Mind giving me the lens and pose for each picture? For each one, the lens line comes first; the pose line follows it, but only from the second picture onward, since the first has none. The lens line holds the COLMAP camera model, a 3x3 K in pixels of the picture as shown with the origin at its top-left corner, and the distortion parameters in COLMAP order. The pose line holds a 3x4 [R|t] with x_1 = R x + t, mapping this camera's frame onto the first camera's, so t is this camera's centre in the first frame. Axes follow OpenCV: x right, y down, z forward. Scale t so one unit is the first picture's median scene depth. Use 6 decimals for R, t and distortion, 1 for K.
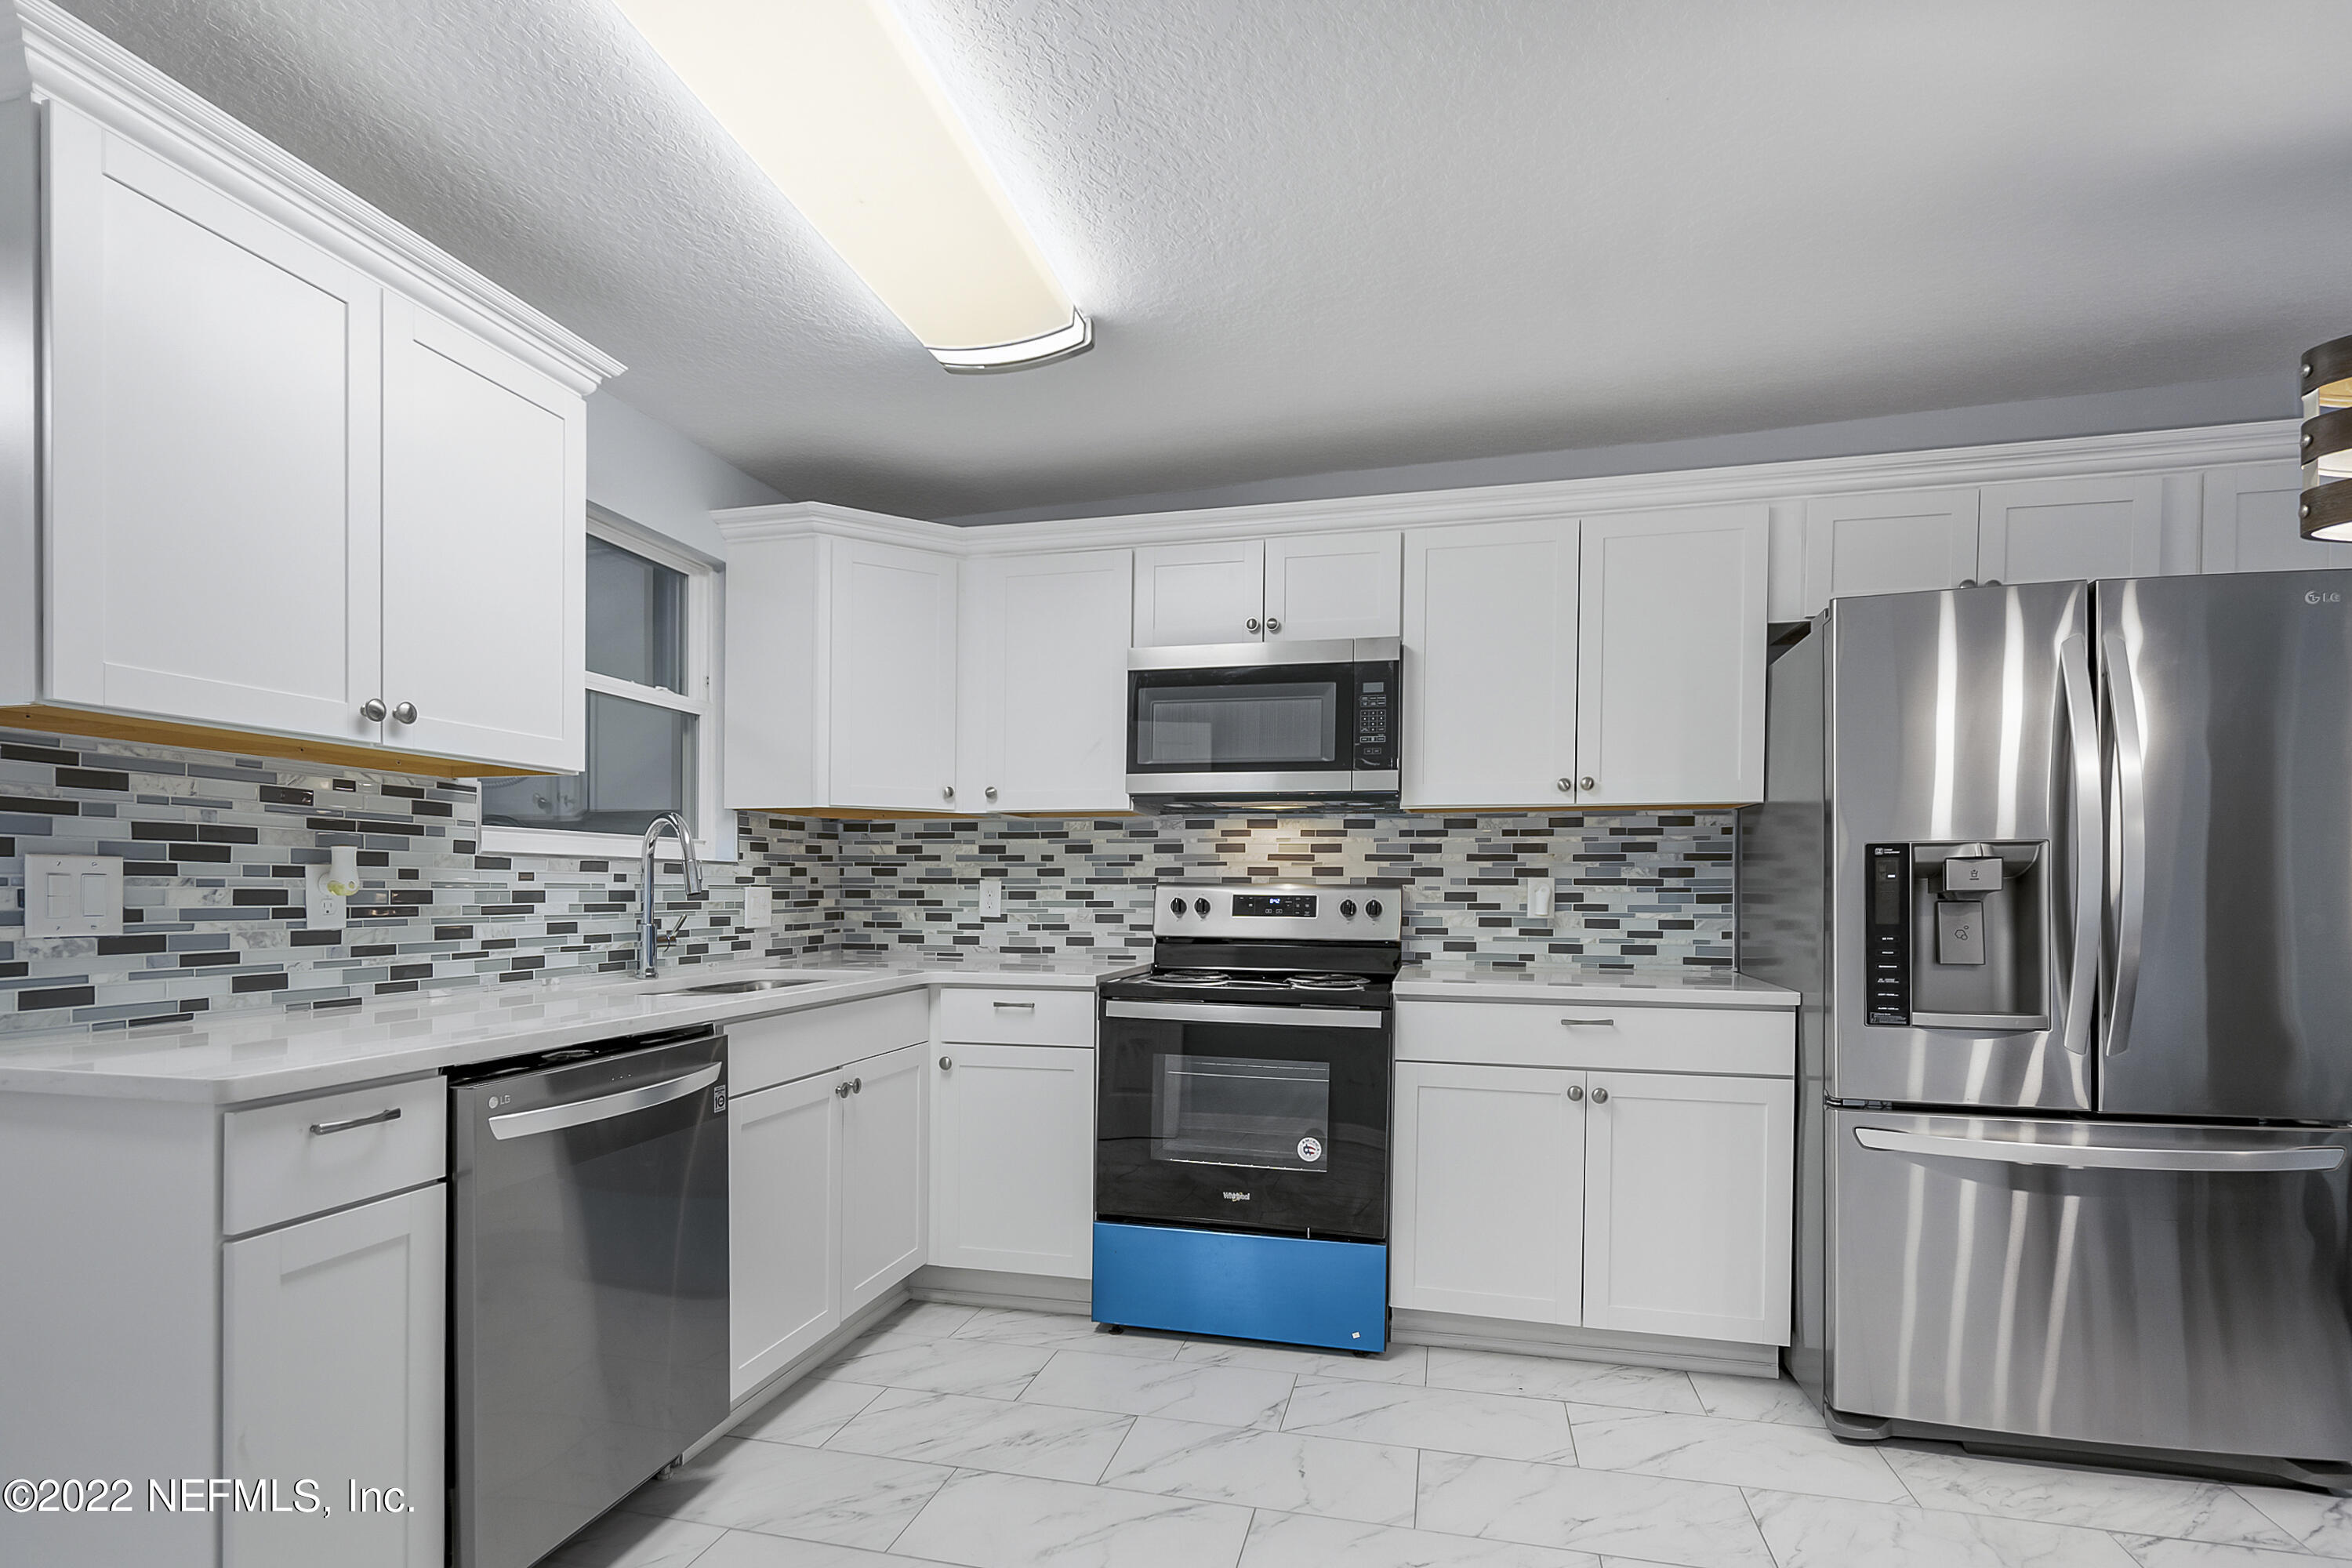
lens RADIAL K [[1123.4, 0, 1171.4], [0, 1123.4, 902.8], [0, 0, 1]] dist [-0.000482, 0.000537]
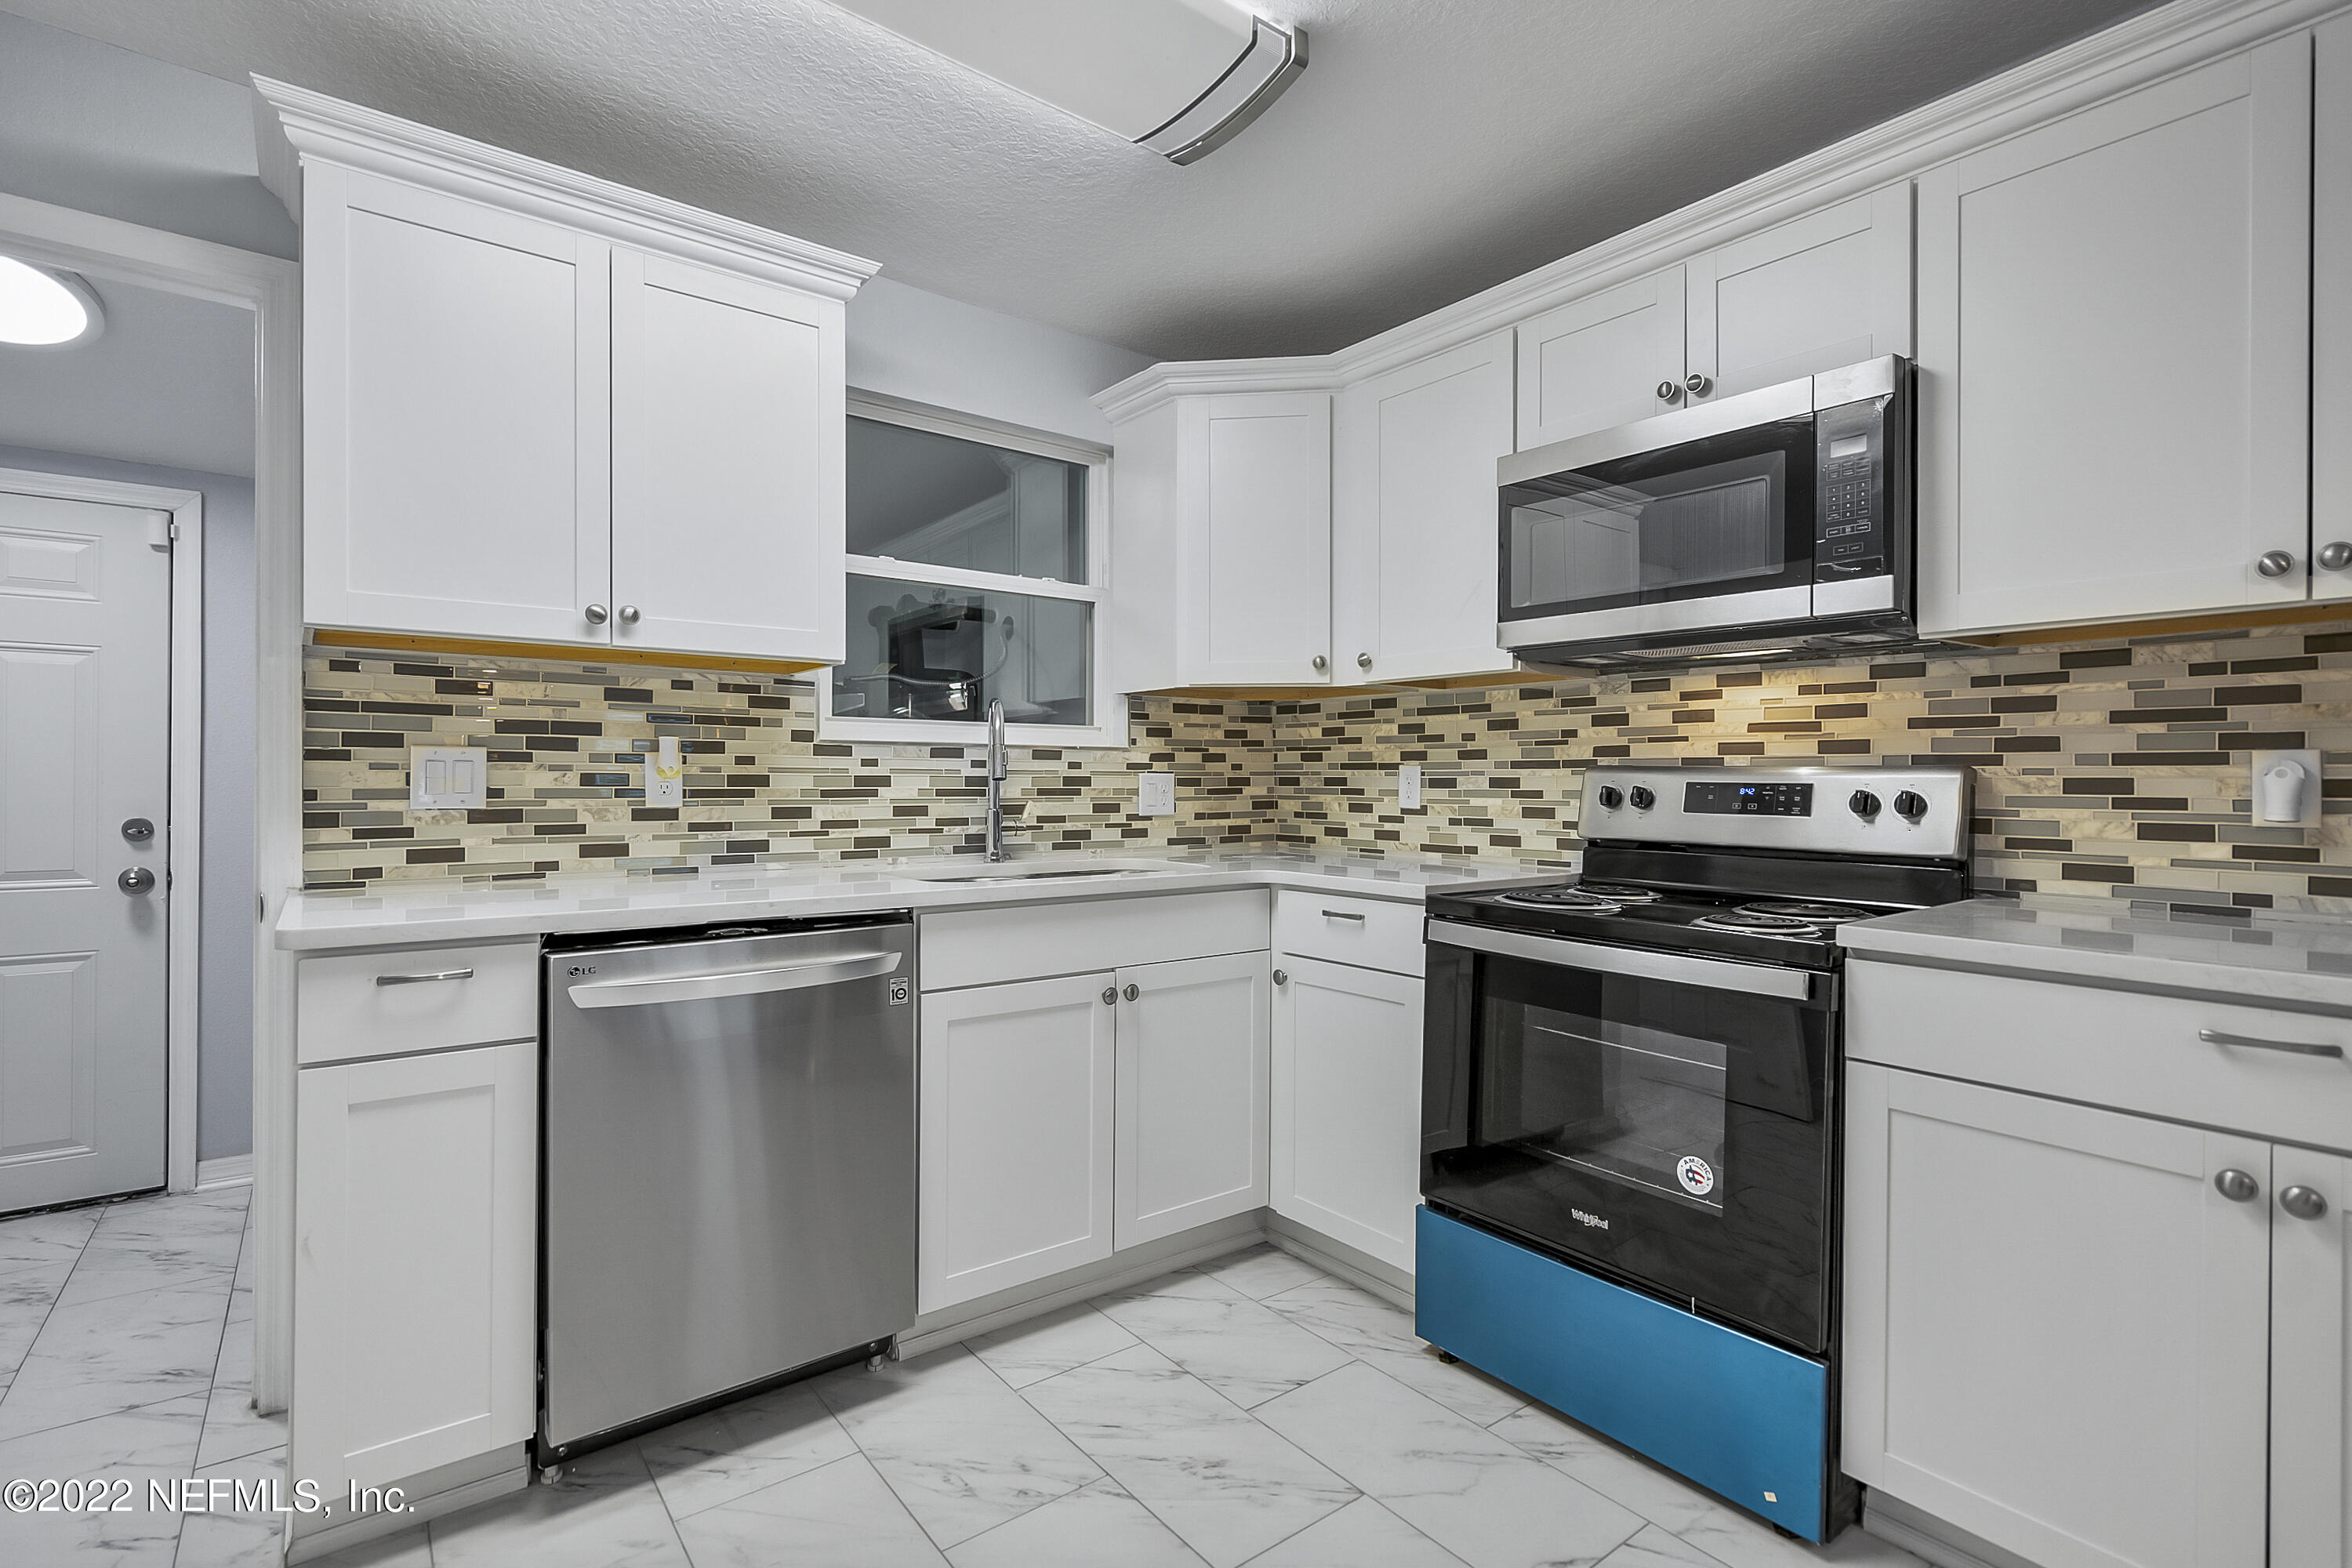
lens RADIAL K [[1099.2, 0, 1170.7], [0, 1099.2, 777.6], [0, 0, 1]] dist [0.000775, 0.000433]
pose [[0.782594, -0.001178, -0.622532, 0.245799], [-0.008565, 0.999883, -0.012658, 0.001571], [0.622474, 0.015238, 0.782492, 0.275908]]
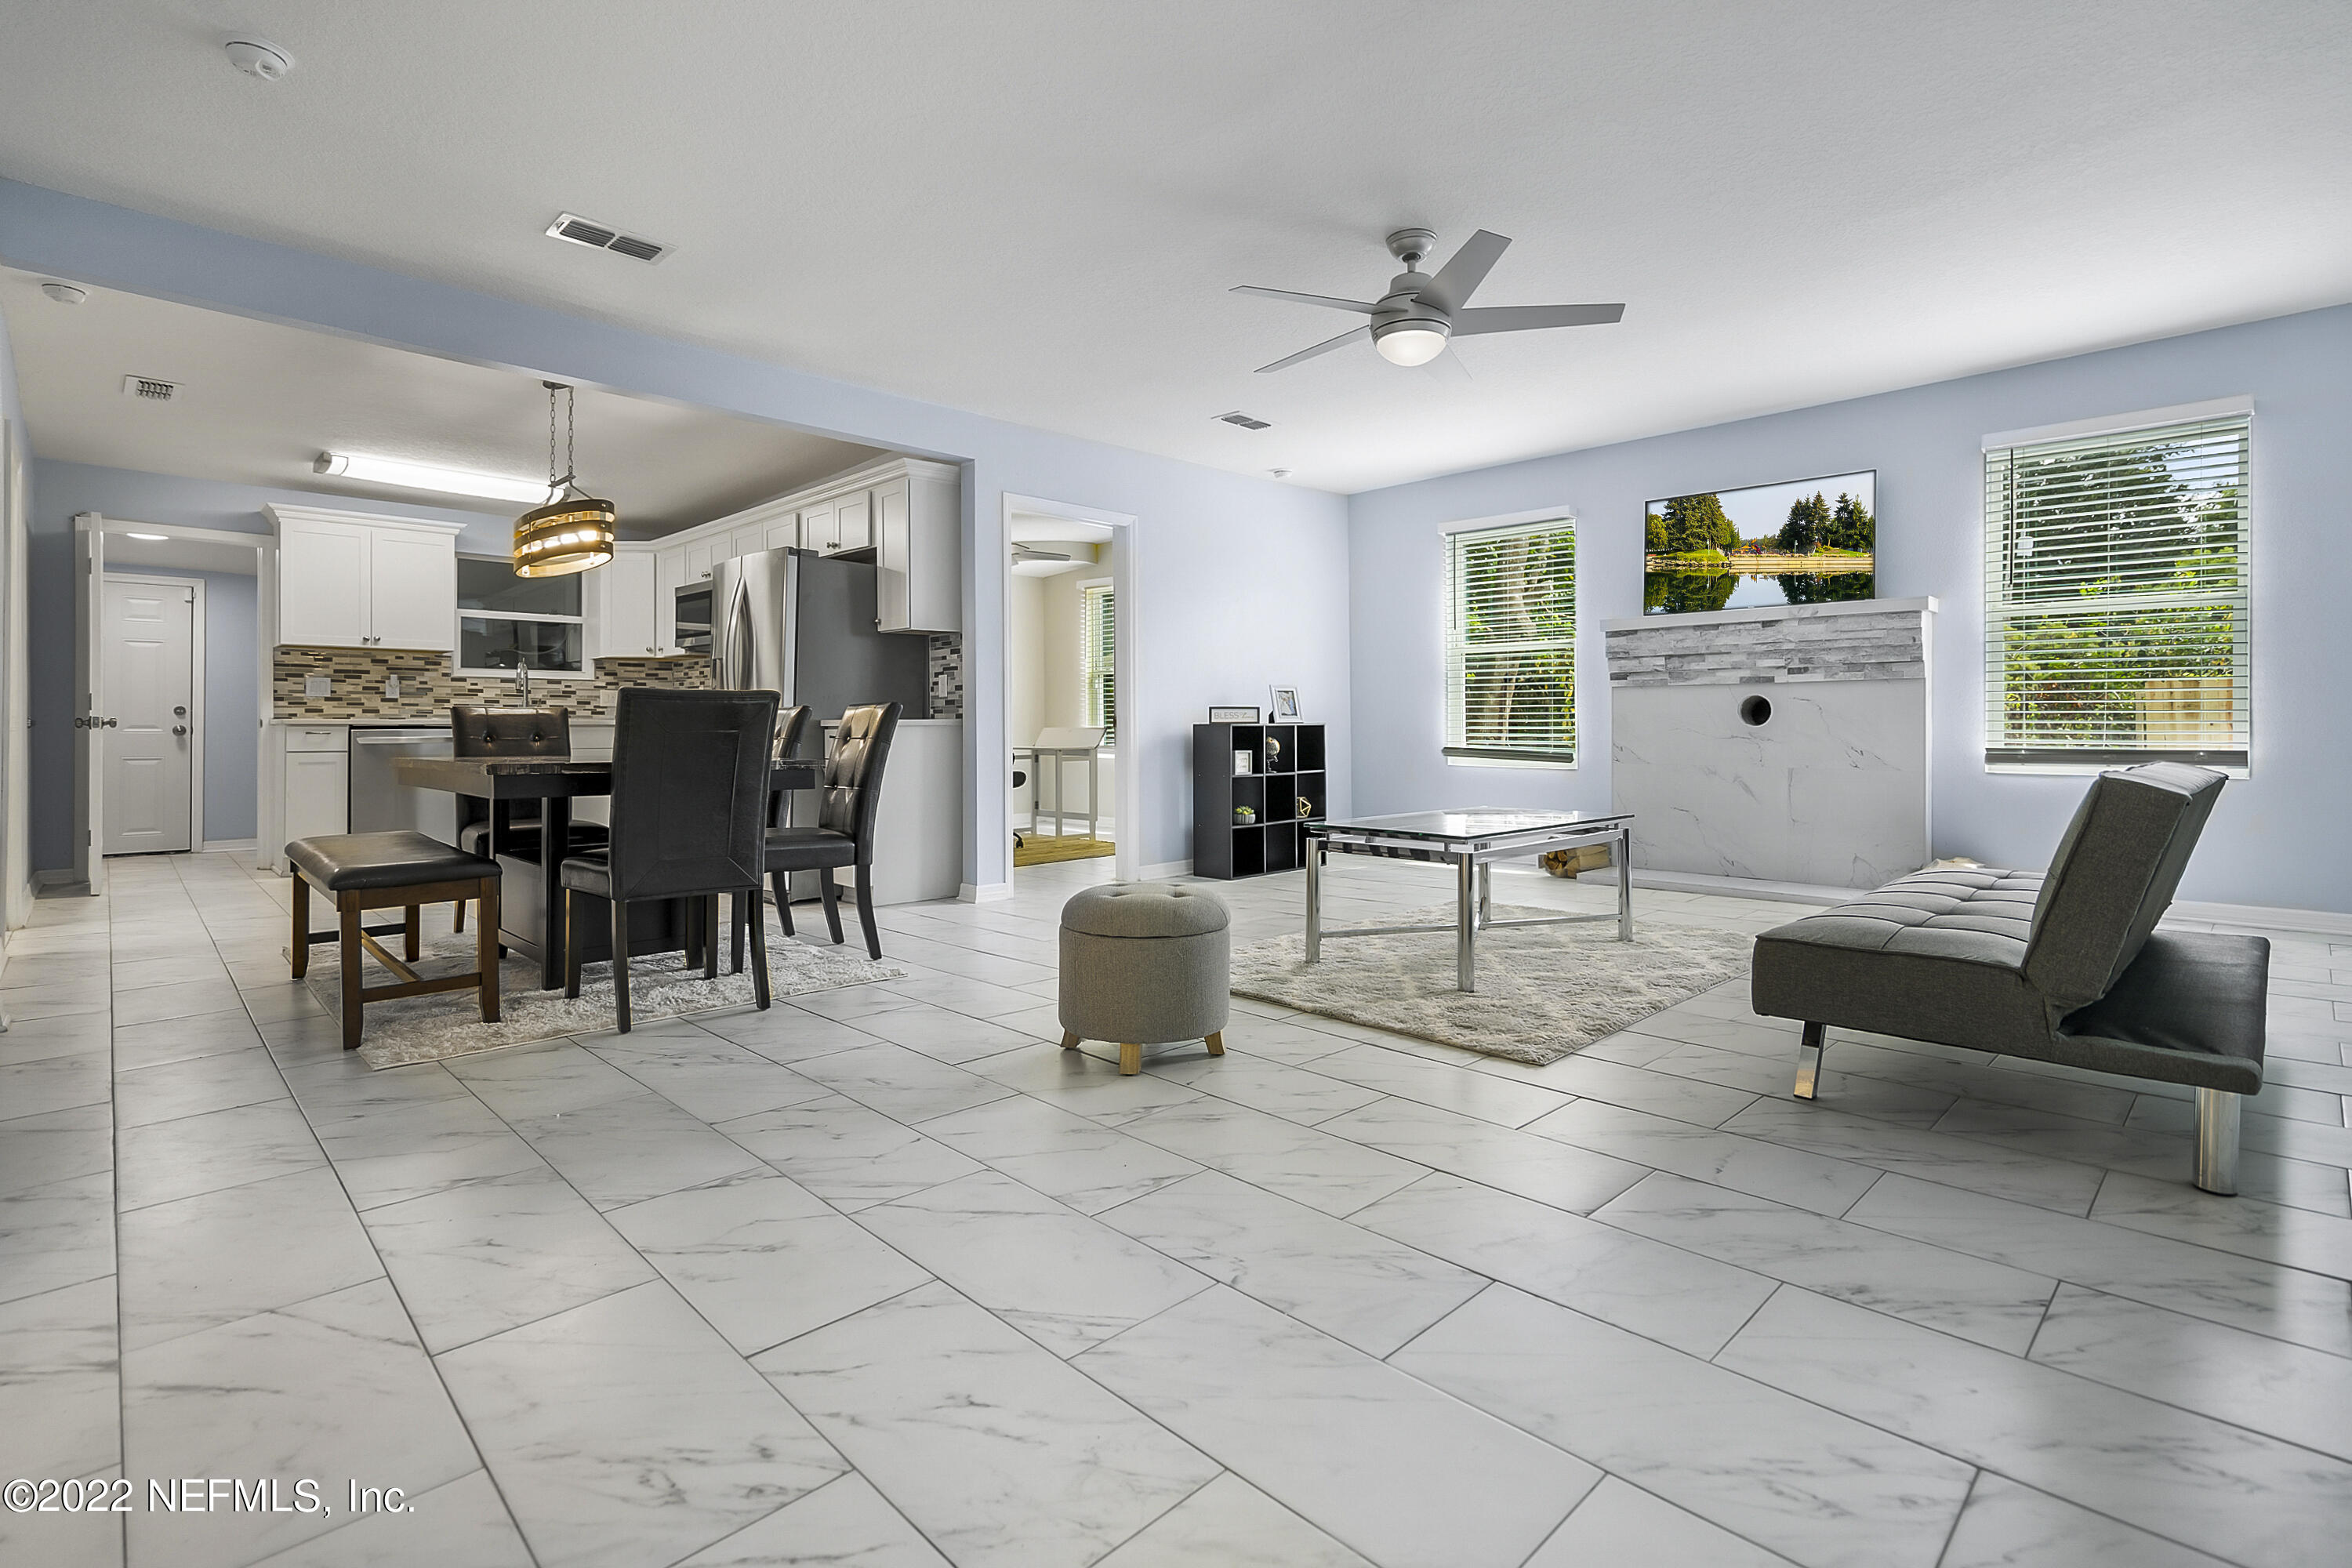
lens RADIAL K [[1094.2, 0, 1177.9], [0, 1094.2, 718.3], [0, 0, 1]] dist [0.000244, 0.000029]
pose [[0.855655, -0.006283, -0.517509, 2.076406], [-0.003221, 0.999842, -0.017464, 0.091872], [0.517537, 0.016610, 0.855500, -0.450722]]
